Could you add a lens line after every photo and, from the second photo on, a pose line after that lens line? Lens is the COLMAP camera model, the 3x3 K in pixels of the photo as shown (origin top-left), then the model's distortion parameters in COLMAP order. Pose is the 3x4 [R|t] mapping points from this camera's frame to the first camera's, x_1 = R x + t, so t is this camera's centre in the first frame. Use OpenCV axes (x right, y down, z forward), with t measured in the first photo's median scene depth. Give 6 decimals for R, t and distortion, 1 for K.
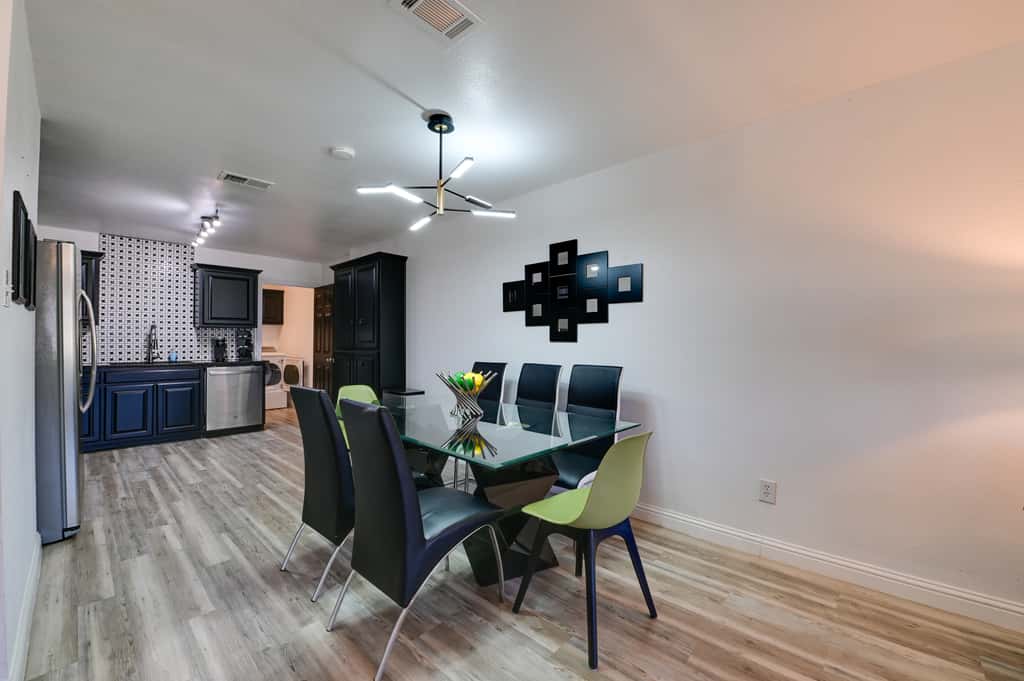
lens RADIAL K [[408.7, 0, 514.7], [0, 408.7, 341.0], [0, 0, 1]] dist [-0.016788, -0.000802]
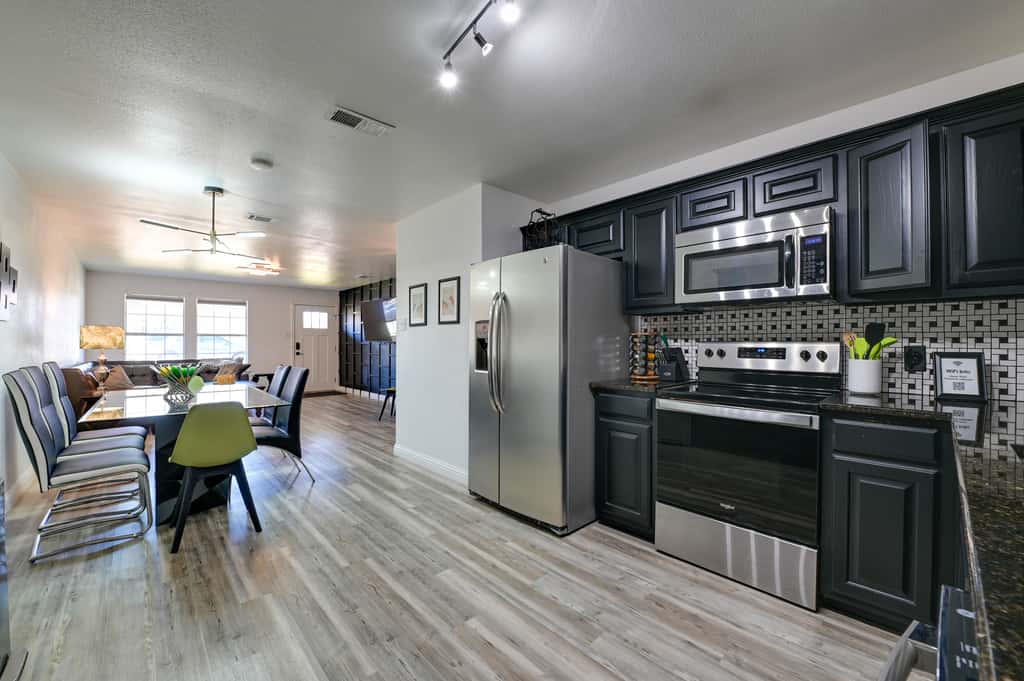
lens RADIAL K [[416.5, 0, 512.0], [0, 416.5, 340.5], [0, 0, 1]] dist [-0.018545, -0.000766]
pose [[-0.995441, -0.003715, 0.095308, -0.658430], [-0.004217, 0.999978, -0.005068, 0.001453], [-0.095287, -0.005447, -0.995435, 1.116593]]
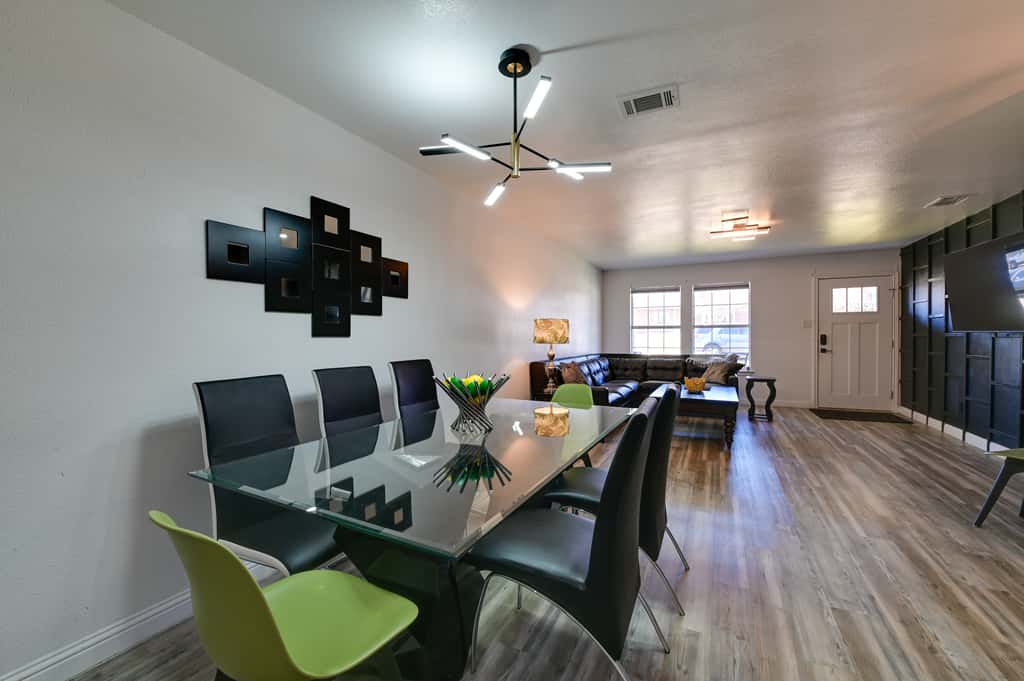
lens RADIAL K [[413.6, 0, 518.1], [0, 413.6, 344.1], [0, 0, 1]] dist [-0.007481, -0.000337]
pose [[-0.282021, -0.019449, 0.959211, -0.461453], [0.006872, 0.999728, 0.022291, 0.000357], [-0.959384, 0.012879, -0.281811, 0.583351]]
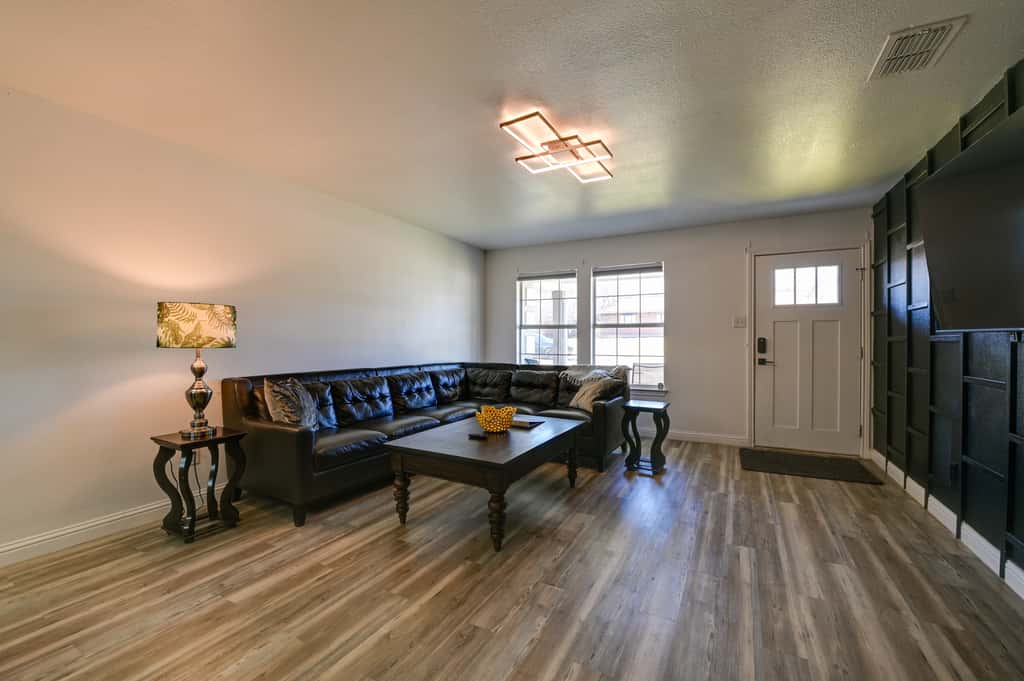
lens RADIAL K [[412.6, 0, 524.4], [0, 412.6, 343.6], [0, 0, 1]] dist [-0.016483, -0.000387]
pose [[-0.252883, -0.012096, 0.967421, -0.197288], [-0.000881, 0.999924, 0.012272, 0.008032], [-0.967496, 0.002251, -0.252874, -0.010112]]
